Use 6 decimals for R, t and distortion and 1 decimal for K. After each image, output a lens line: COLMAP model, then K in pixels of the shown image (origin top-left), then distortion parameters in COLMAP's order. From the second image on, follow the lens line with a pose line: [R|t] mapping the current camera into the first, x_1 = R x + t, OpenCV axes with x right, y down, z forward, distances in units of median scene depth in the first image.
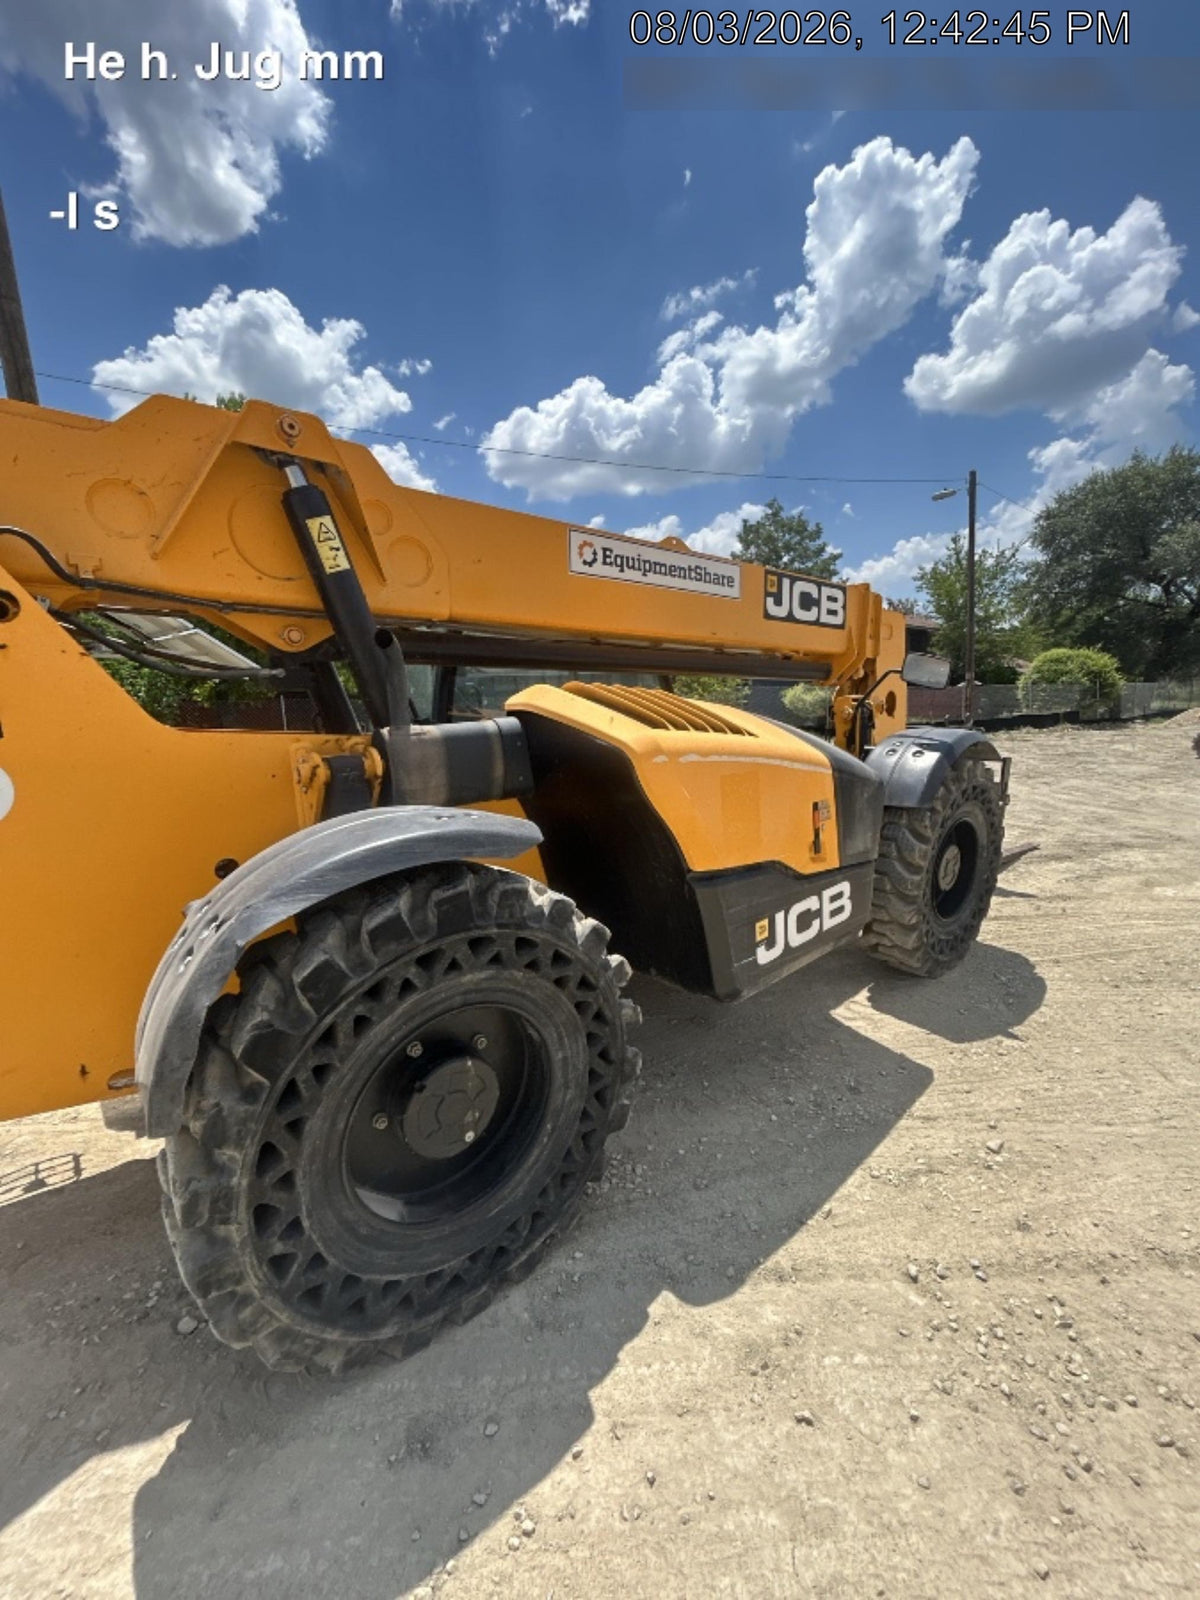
lens RADIAL K [[641.6, 0, 600.0], [0, 641.6, 800.0], [0, 0, 1]] dist [0.000517, -0.000187]
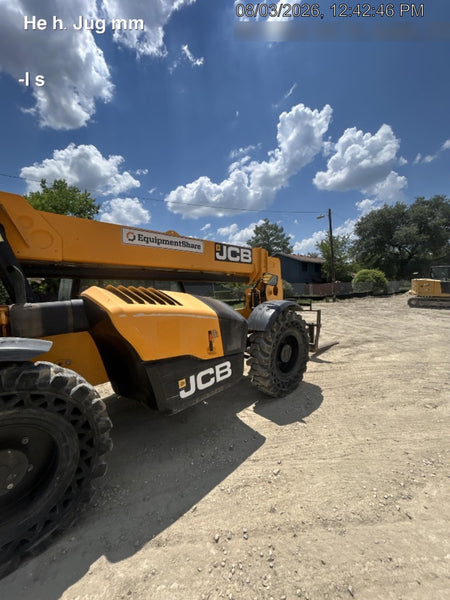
lens RADIAL K [[240.6, 0, 225.0], [0, 240.6, 300.0], [0, 0, 1]] dist [0.000517, -0.000187]
pose [[0.997865, -0.015157, 0.063522, 0.323097], [0.022021, 0.993820, -0.108795, -0.011667], [-0.061480, 0.109962, 0.992033, 0.031060]]
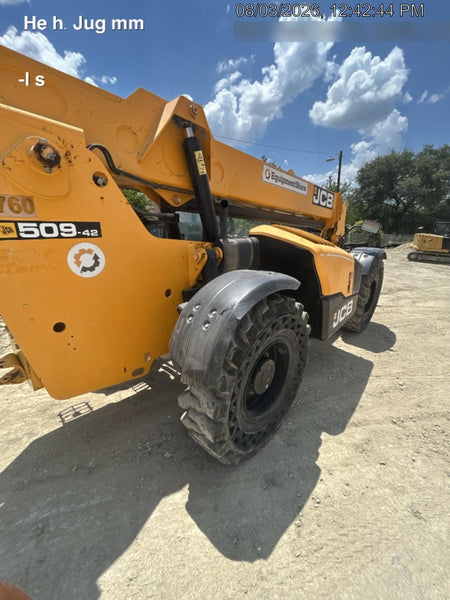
lens RADIAL K [[240.6, 0, 225.0], [0, 240.6, 300.0], [0, 0, 1]] dist [0.000517, -0.000187]
pose [[0.989802, 0.004528, 0.142375, -0.352089], [-0.021182, 0.993060, 0.115682, 0.013473], [-0.140863, -0.117518, 0.983030, 0.010012]]
